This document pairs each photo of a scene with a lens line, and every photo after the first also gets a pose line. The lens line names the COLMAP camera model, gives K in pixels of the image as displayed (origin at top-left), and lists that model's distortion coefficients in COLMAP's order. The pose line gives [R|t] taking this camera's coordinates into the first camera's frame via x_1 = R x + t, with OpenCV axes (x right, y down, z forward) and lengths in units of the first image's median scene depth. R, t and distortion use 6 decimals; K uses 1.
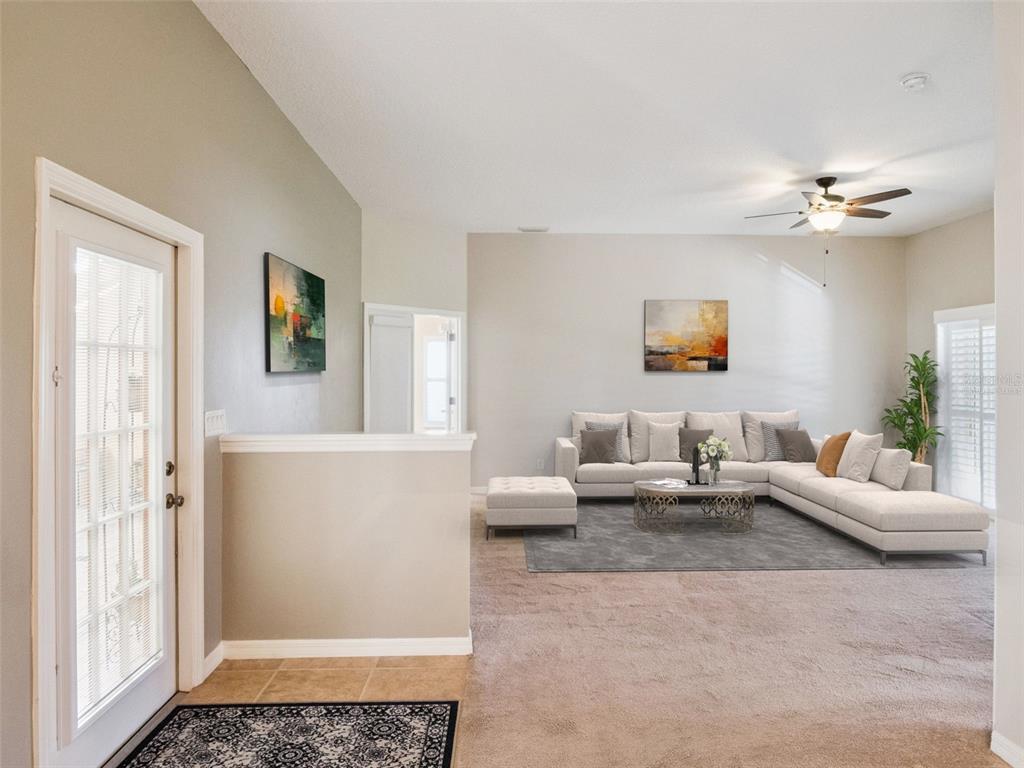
lens RADIAL K [[756.3, 0, 512.0], [0, 756.3, 384.0], [0, 0, 1]] dist [0.069591, -0.069004]
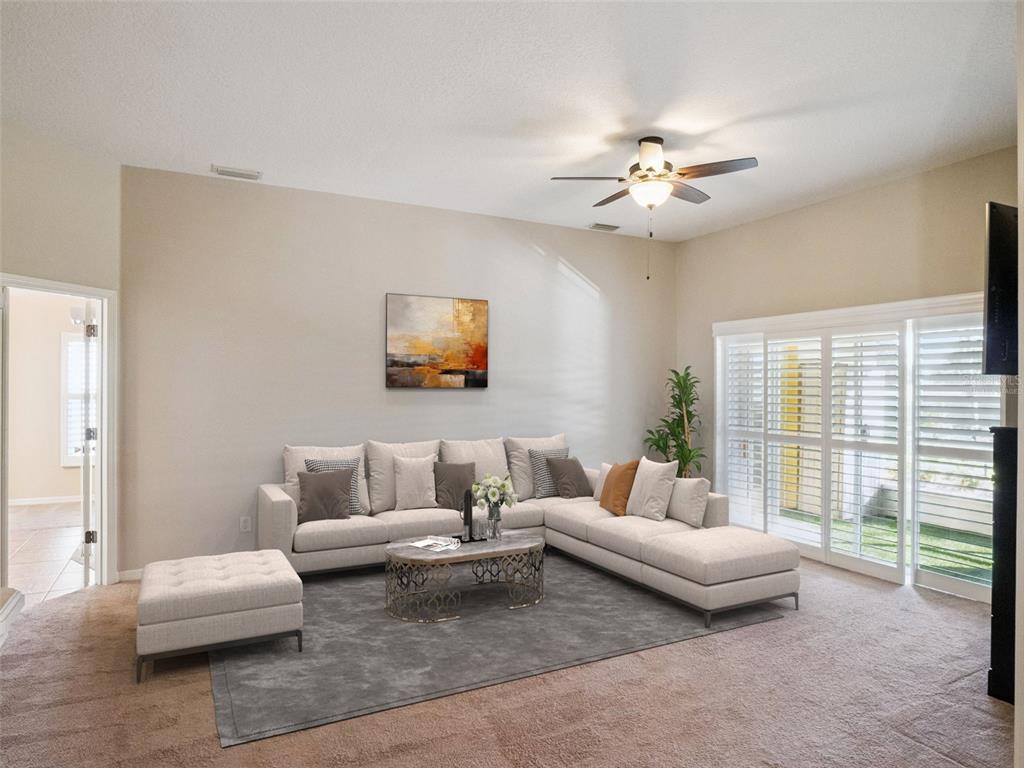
lens RADIAL K [[674.3, 0, 538.5], [0, 674.3, 372.5], [0, 0, 1]] dist [-0.006375, 0.003859]
pose [[0.879916, 0.014211, 0.474917, -0.010625], [0.006698, 0.999082, -0.042306, -0.003094], [-0.475083, 0.040407, 0.879013, 0.387378]]
